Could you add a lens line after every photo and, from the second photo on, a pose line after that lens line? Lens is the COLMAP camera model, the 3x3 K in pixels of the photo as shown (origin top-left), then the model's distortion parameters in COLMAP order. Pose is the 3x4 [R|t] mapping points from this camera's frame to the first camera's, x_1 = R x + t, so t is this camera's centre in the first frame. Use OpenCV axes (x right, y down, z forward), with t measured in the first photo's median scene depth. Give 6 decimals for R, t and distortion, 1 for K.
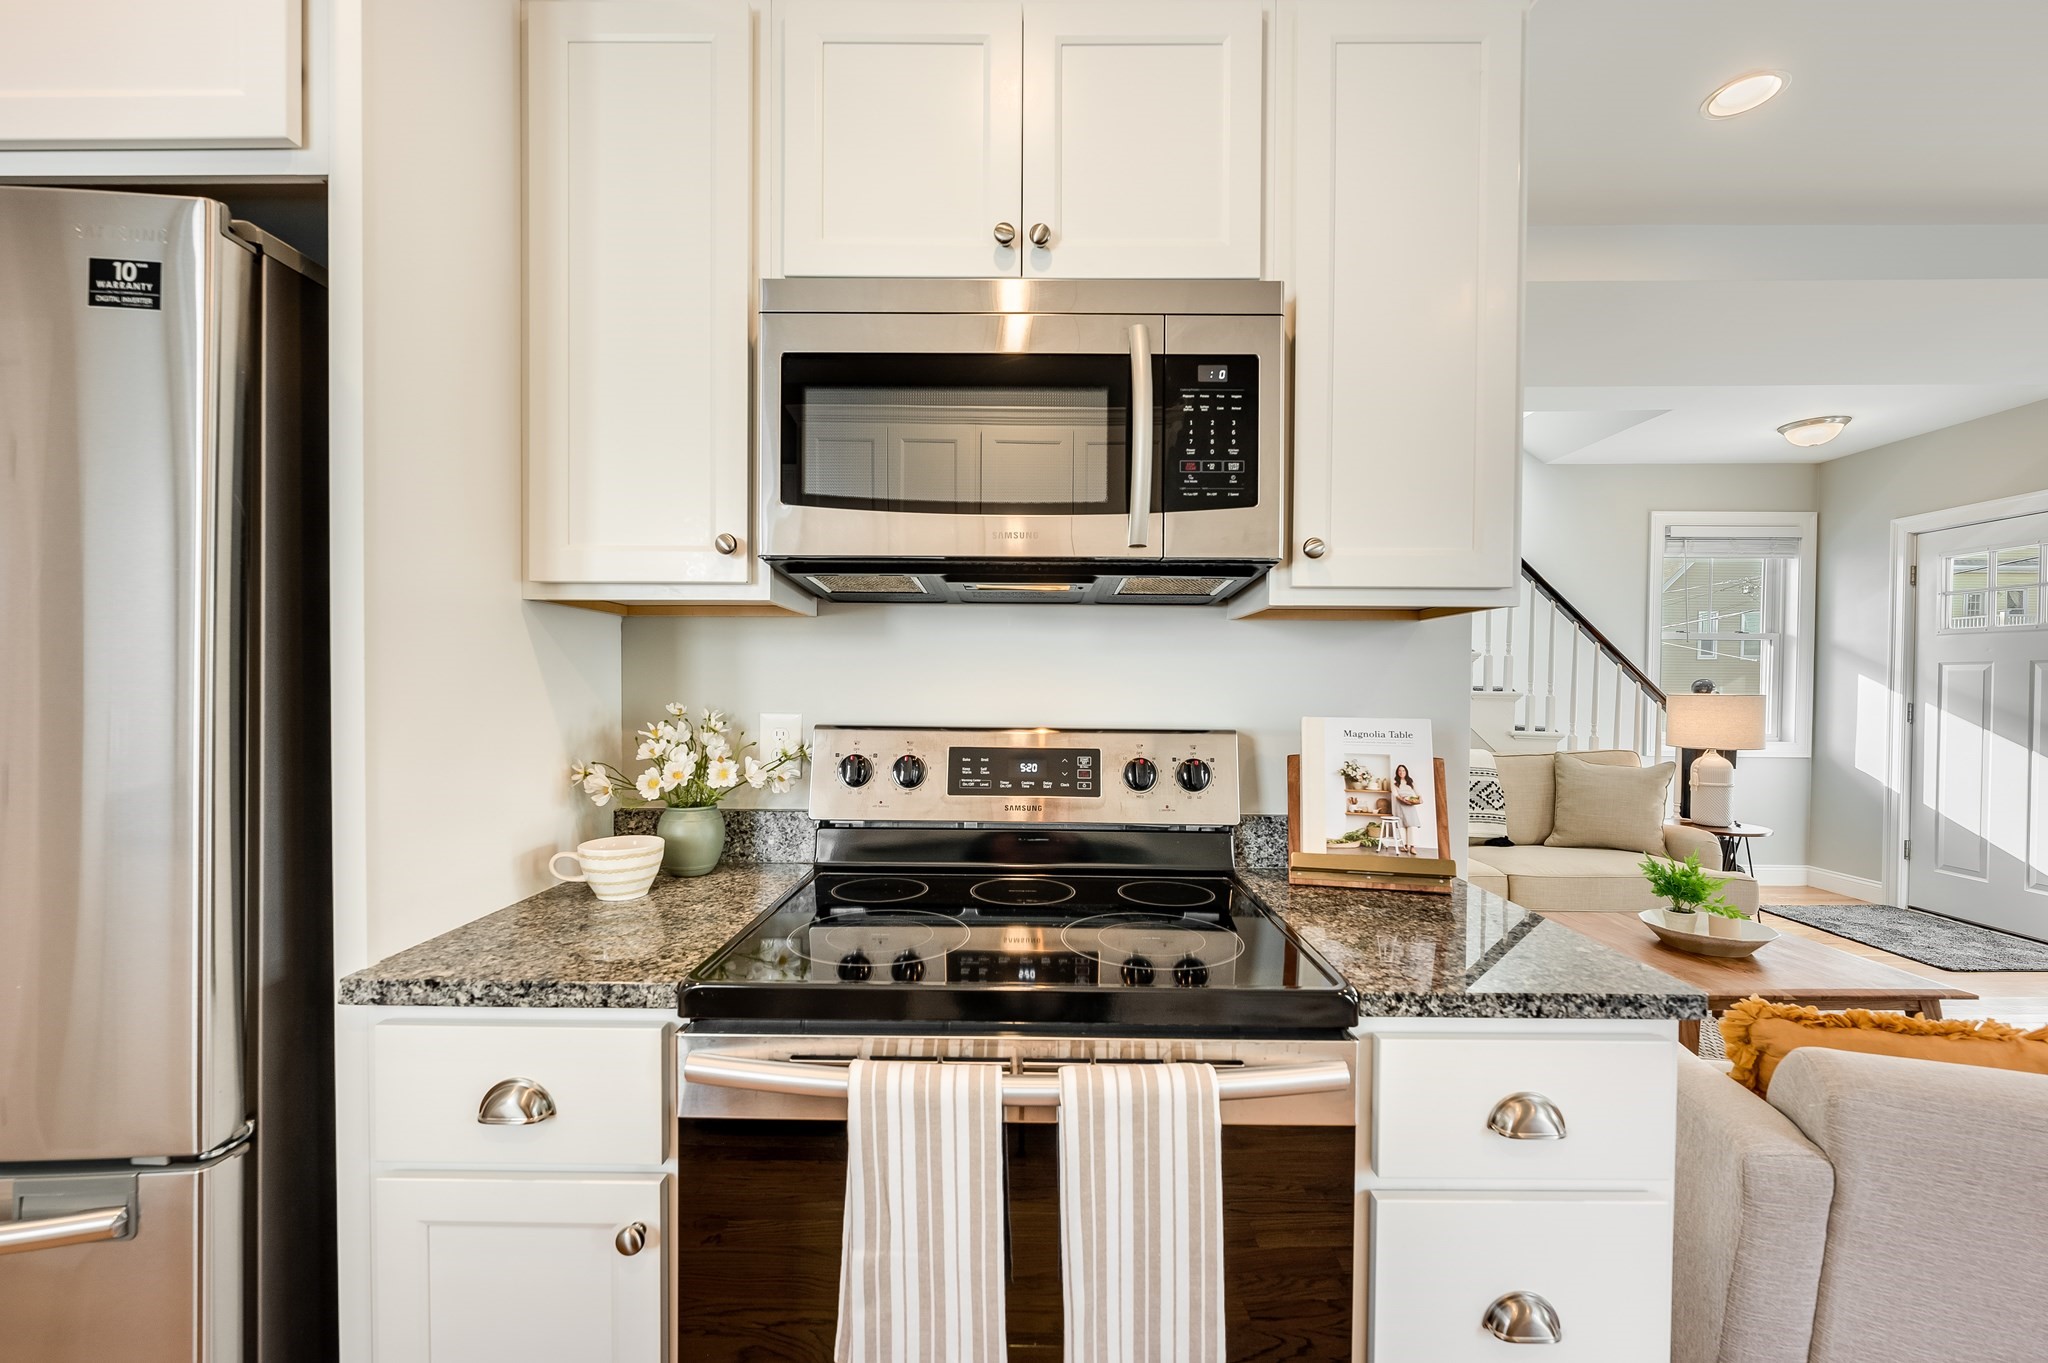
lens RADIAL K [[824.9, 0, 1023.7], [0, 824.9, 700.1], [0, 0, 1]] dist [-0.002215, -0.000019]
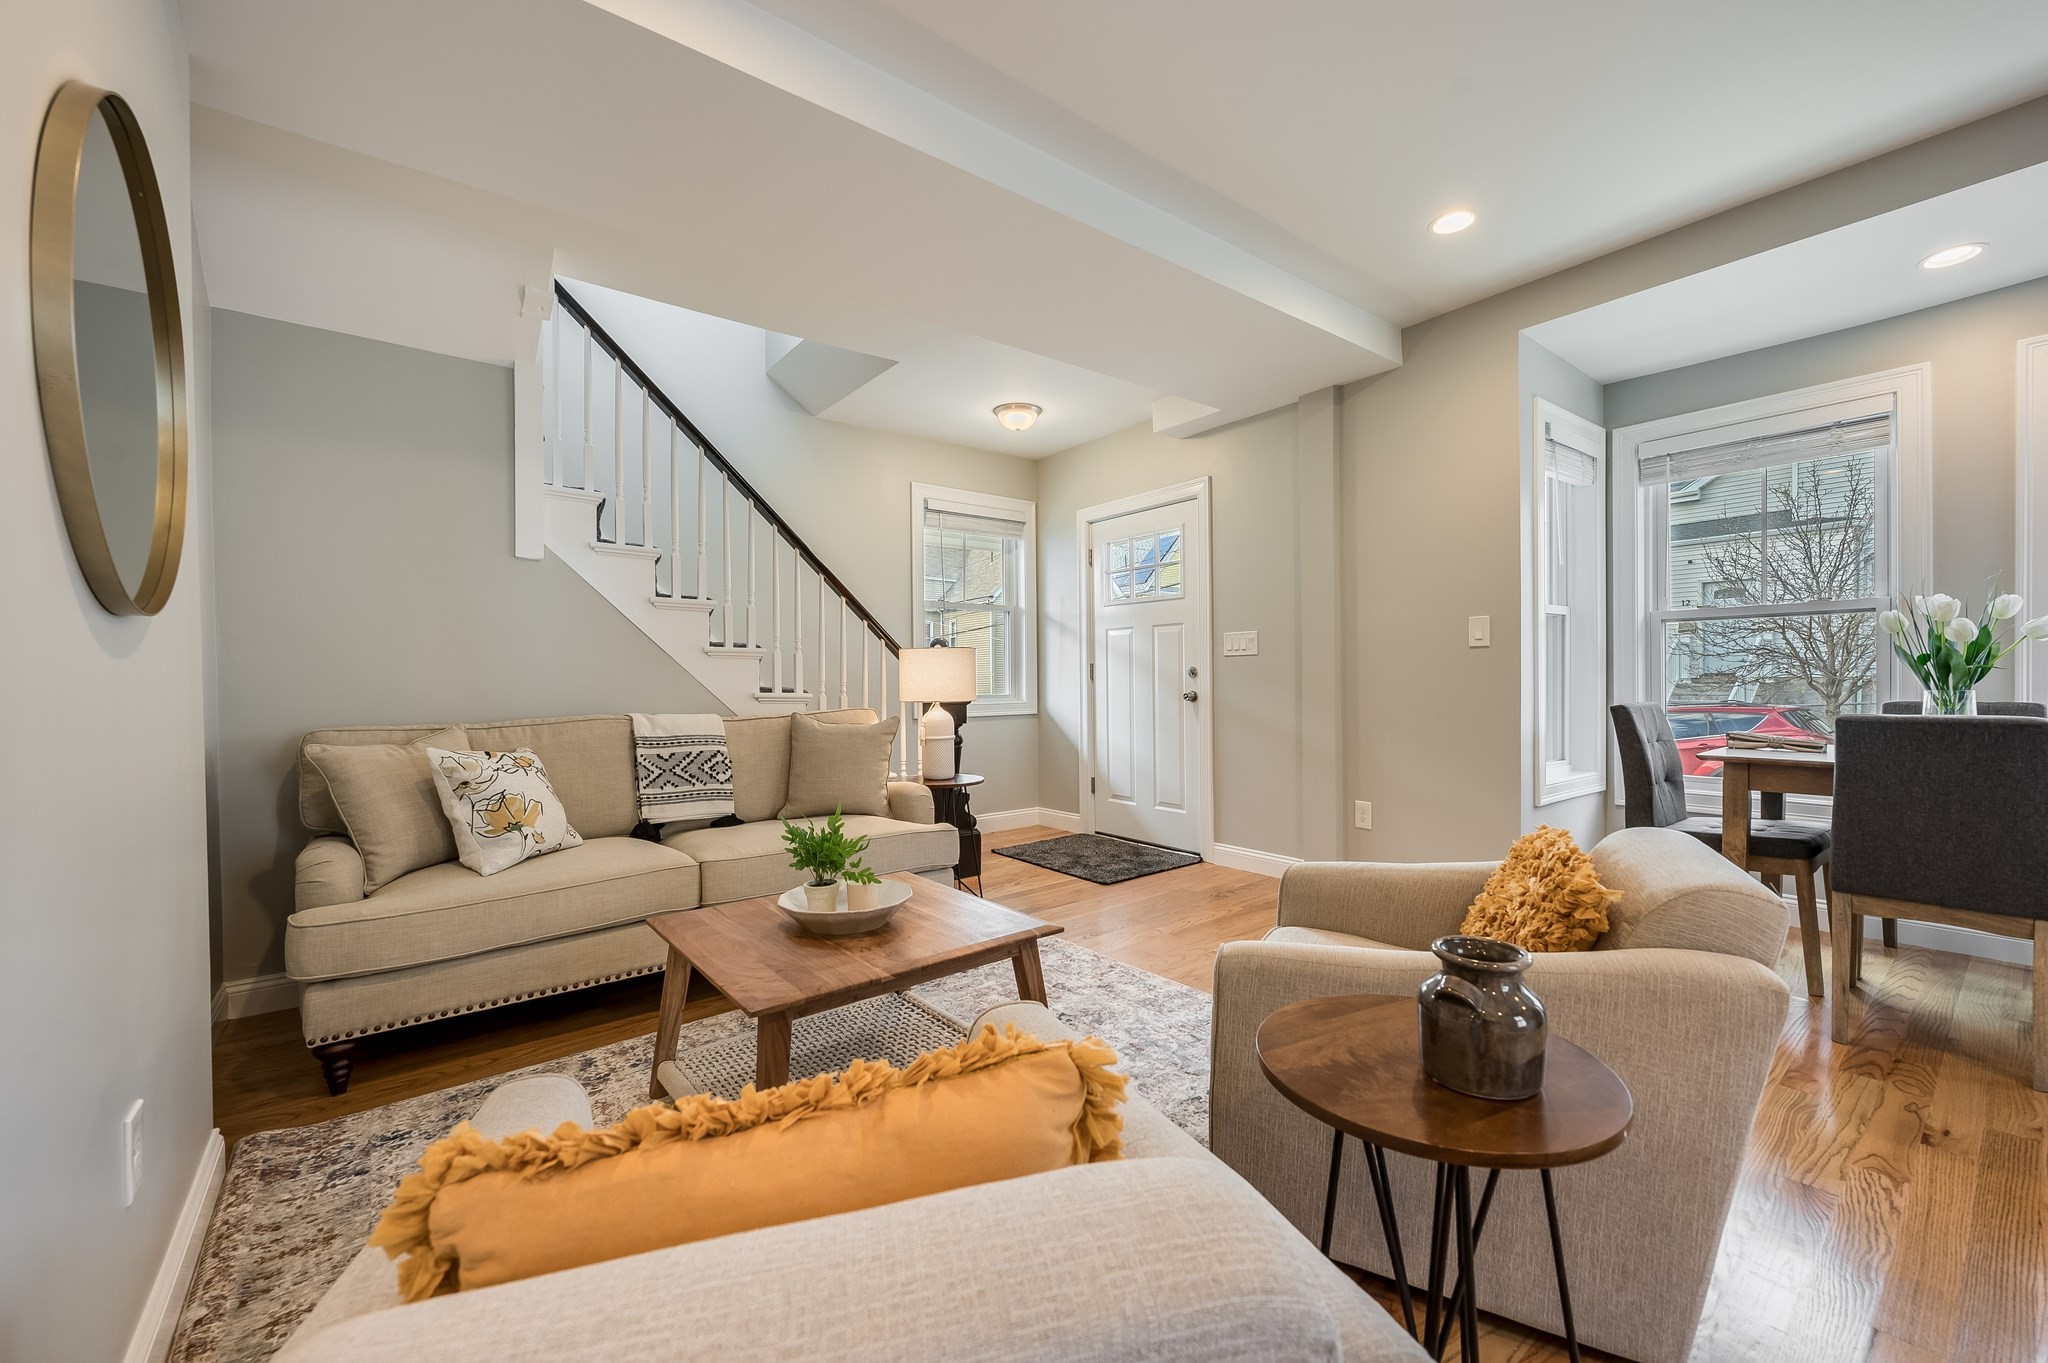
lens RADIAL K [[810.0, 0, 1025.5], [0, 810.0, 688.9], [0, 0, 1]] dist [-0.001684, -0.000184]
pose [[0.778129, -0.020888, 0.627757, 0.829042], [0.027241, 0.999629, -0.000505, 0.125939], [-0.627514, 0.017493, 0.778409, 0.447145]]
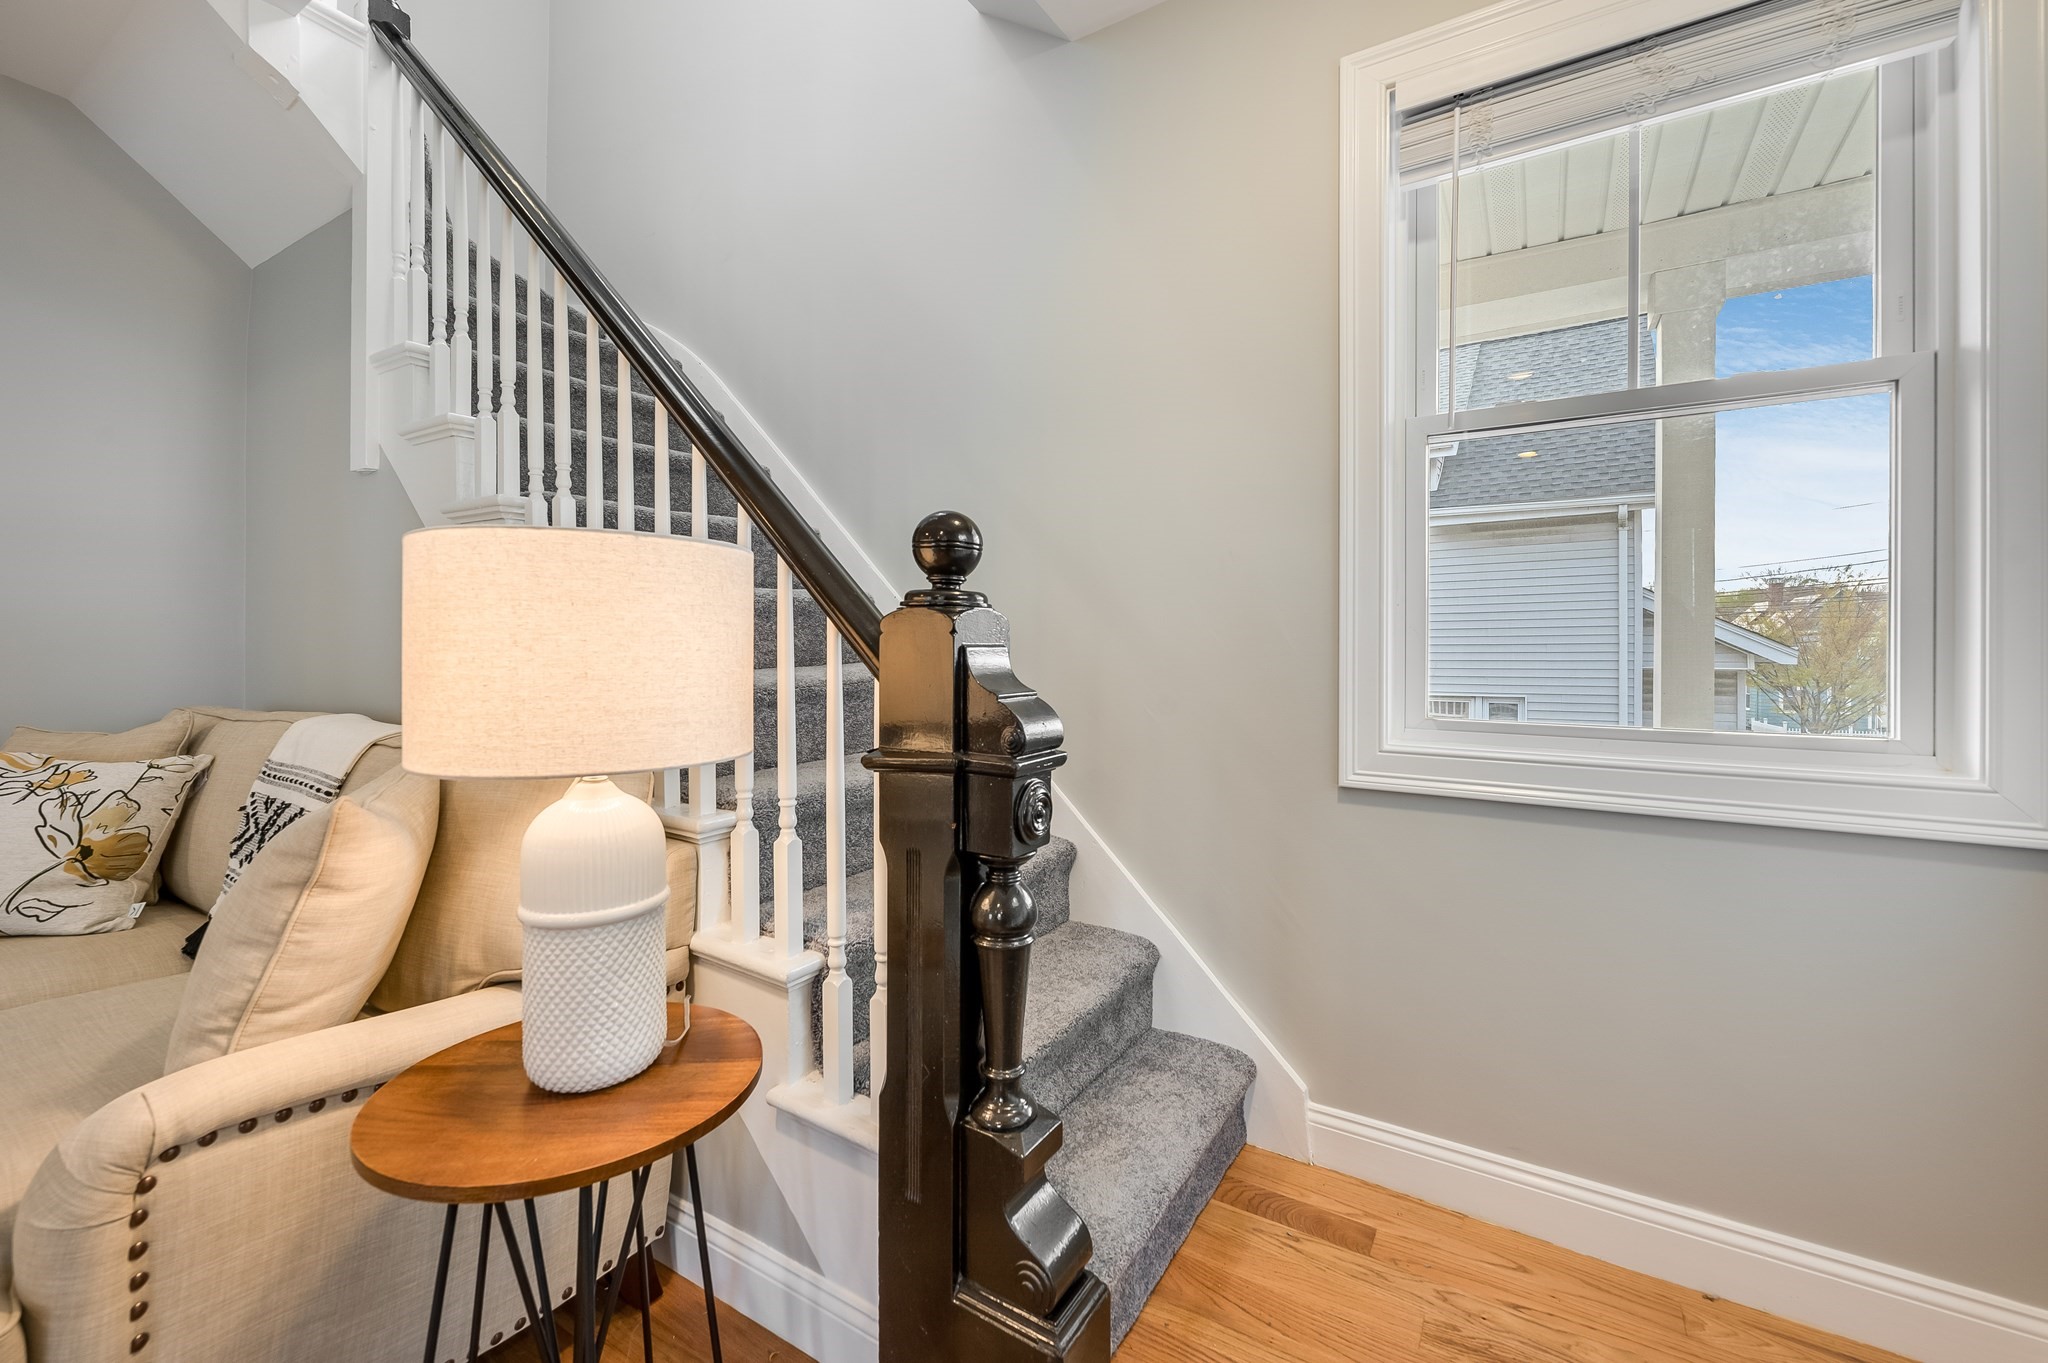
lens RADIAL K [[835.6, 0, 1017.0], [0, 835.6, 664.9], [0, 0, 1]] dist [-0.002210, 0.000065]
pose [[0.846424, 0.007990, -0.532450, 2.995192], [-0.010927, 0.999937, -0.002365, 0.079690], [0.532398, 0.007820, 0.846458, 2.366342]]
